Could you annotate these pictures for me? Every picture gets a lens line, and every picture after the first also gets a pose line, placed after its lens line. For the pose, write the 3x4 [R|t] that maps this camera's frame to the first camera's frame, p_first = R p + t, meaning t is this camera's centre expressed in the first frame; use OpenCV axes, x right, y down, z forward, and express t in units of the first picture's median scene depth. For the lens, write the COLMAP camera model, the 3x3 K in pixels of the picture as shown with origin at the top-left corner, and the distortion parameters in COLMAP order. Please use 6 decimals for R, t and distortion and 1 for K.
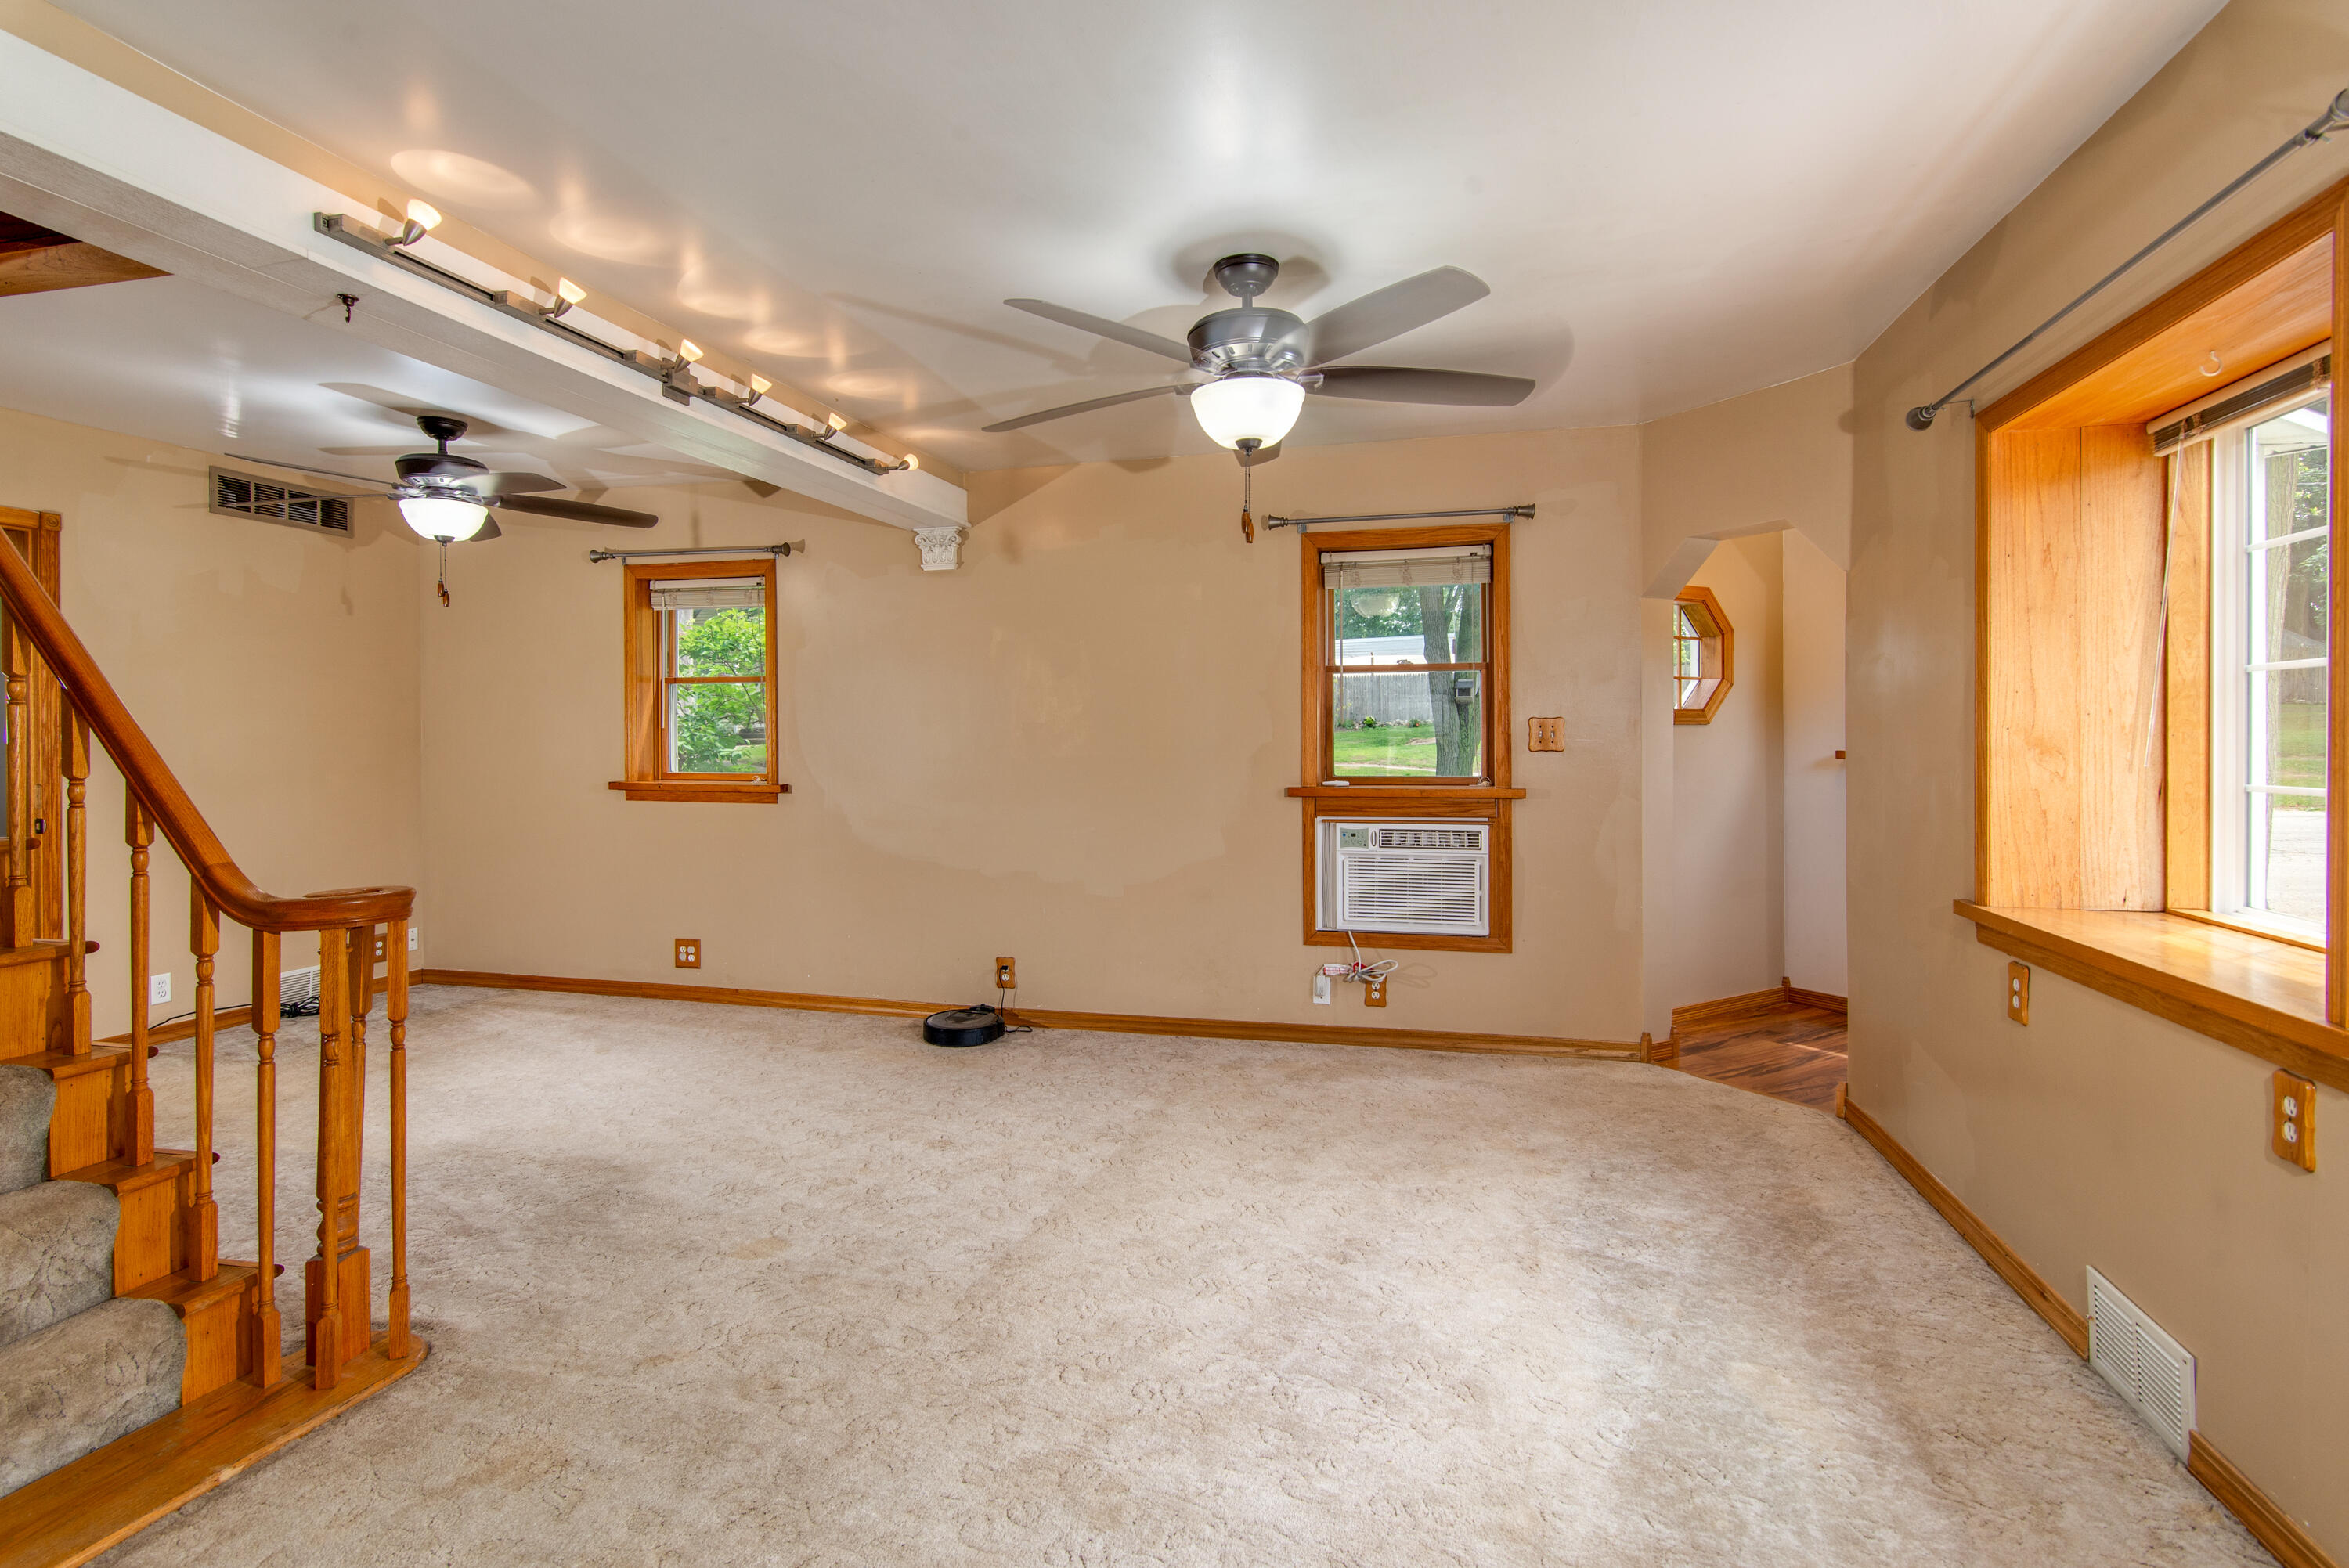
lens RADIAL K [[1149.3, 0, 1170.1], [0, 1149.3, 742.0], [0, 0, 1]] dist [-0.000352, -0.000129]
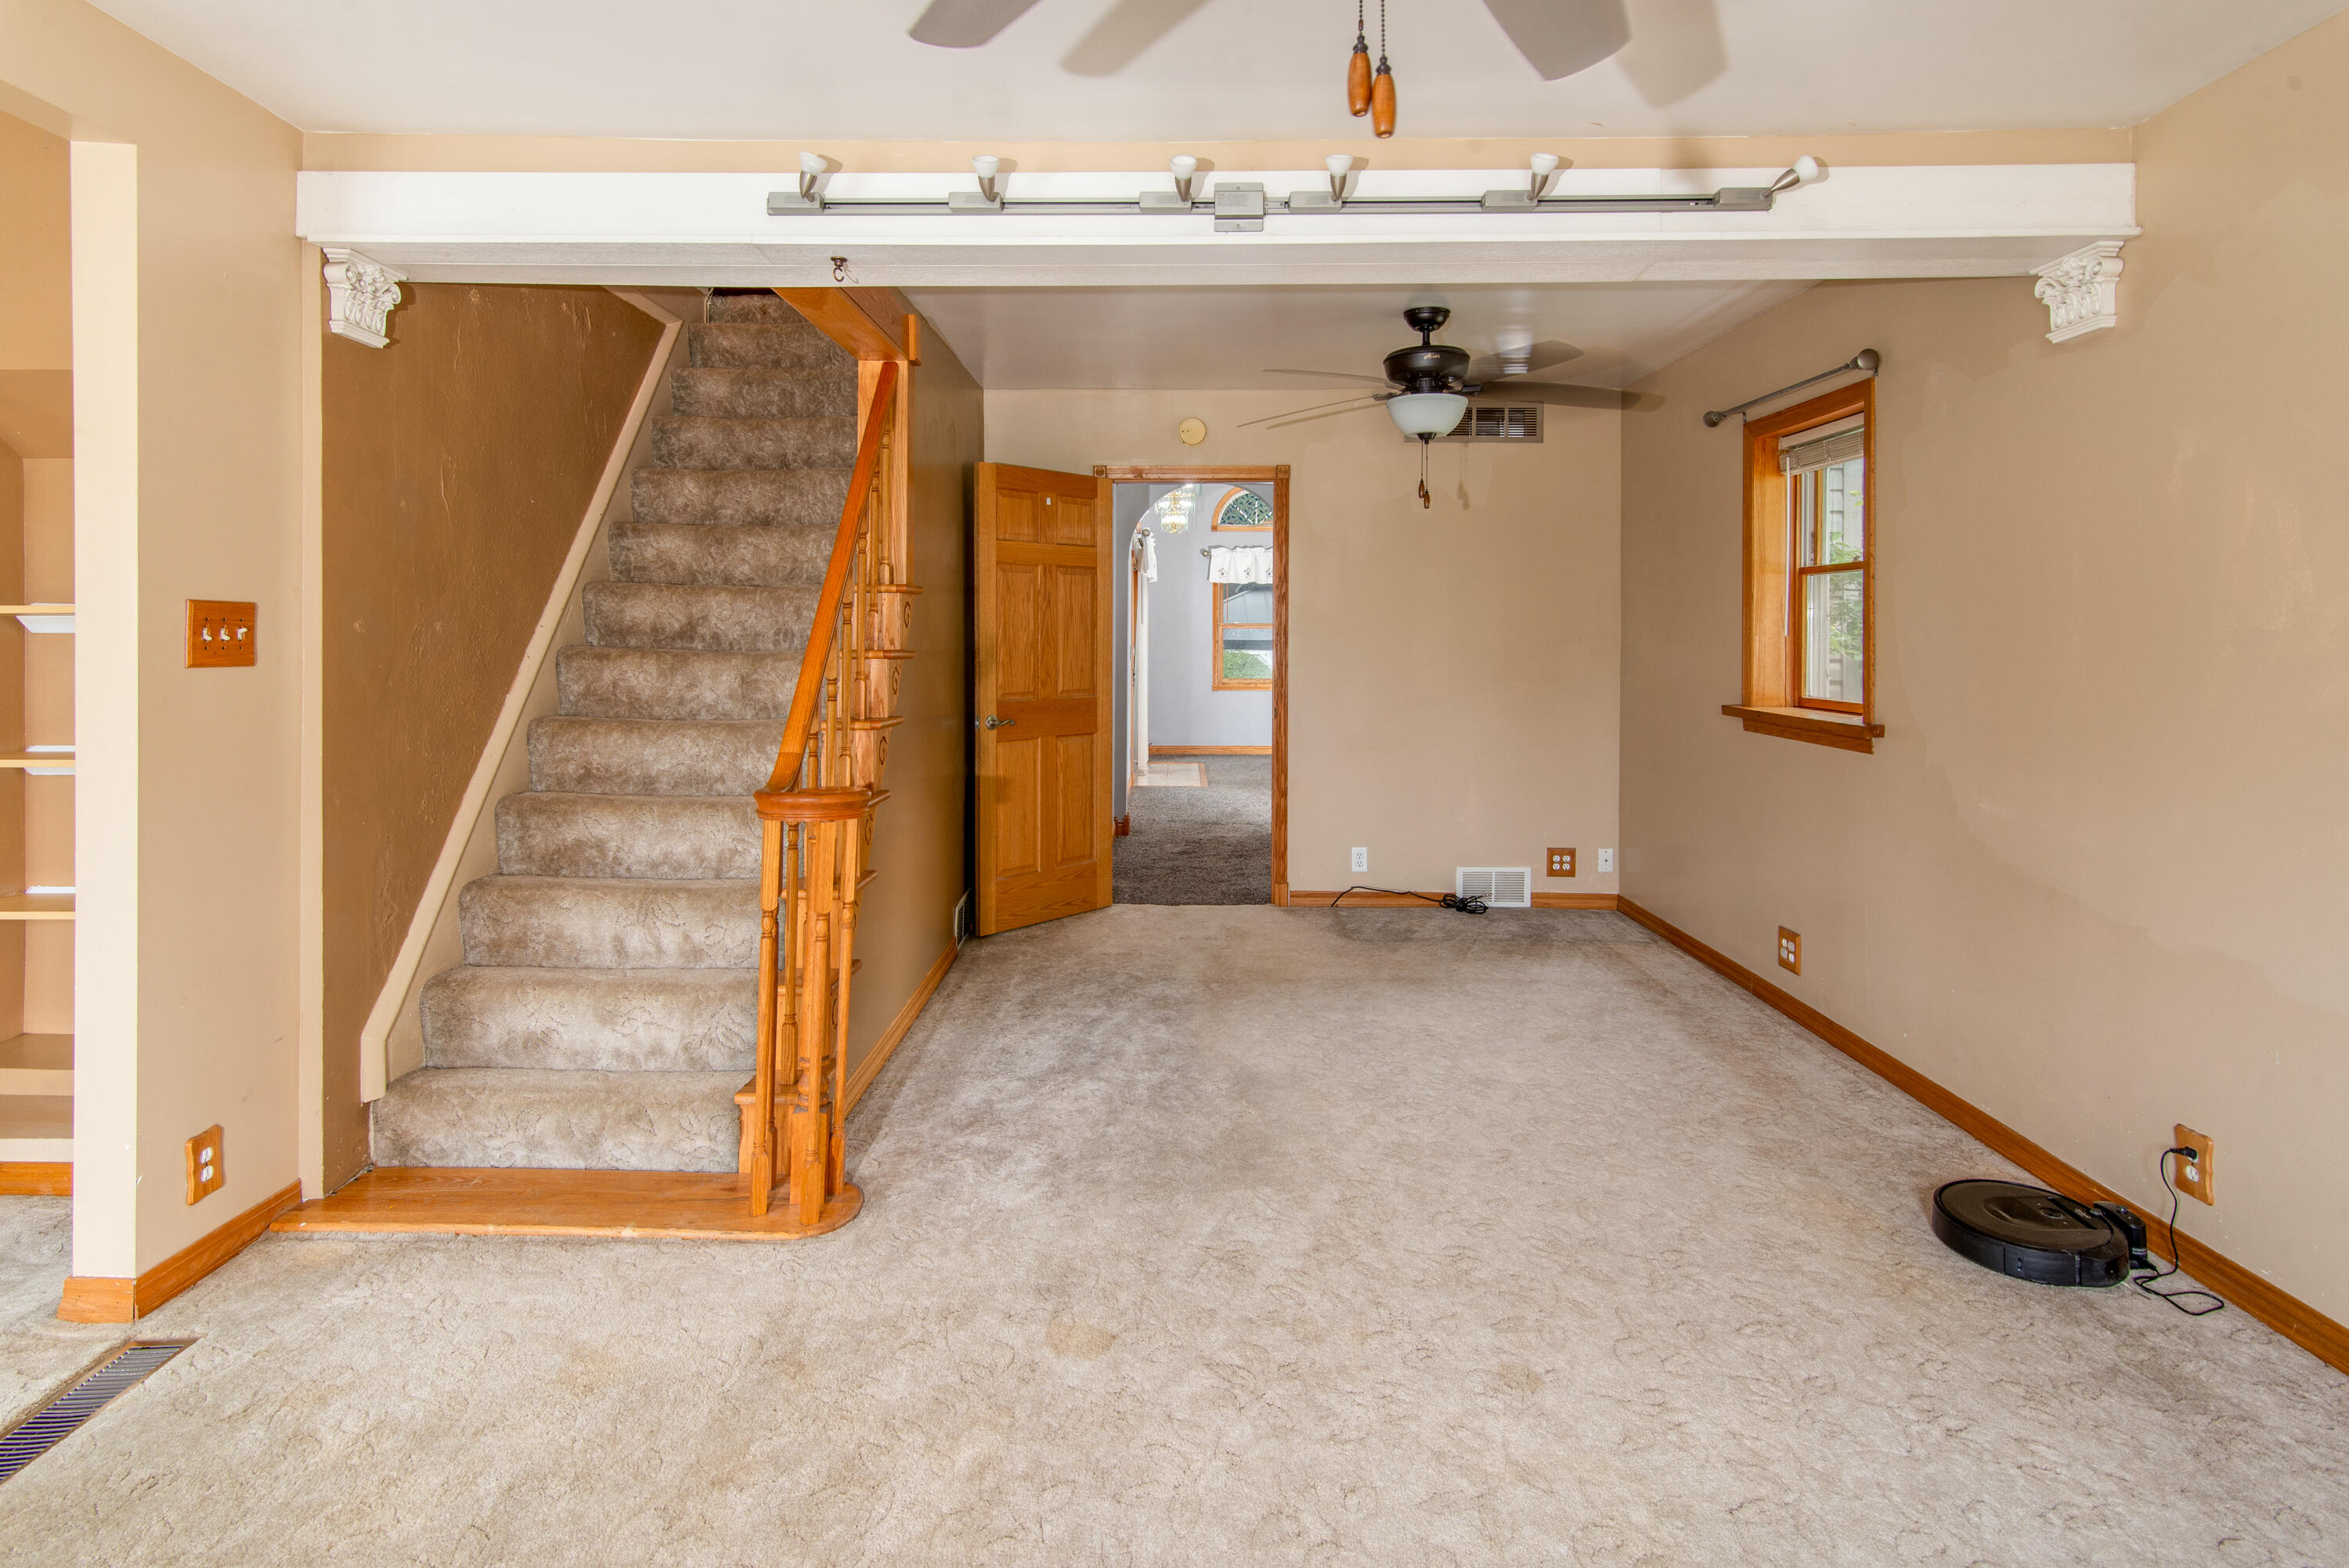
lens RADIAL K [[1187.7, 0, 1149.5], [0, 1187.7, 637.7], [0, 0, 1]] dist [-0.000696, -0.000478]
pose [[0.239197, 0.004880, -0.970959, 0.237844], [-0.008343, 0.999961, 0.002970, -0.011639], [0.970935, 0.007390, 0.239228, 0.501607]]
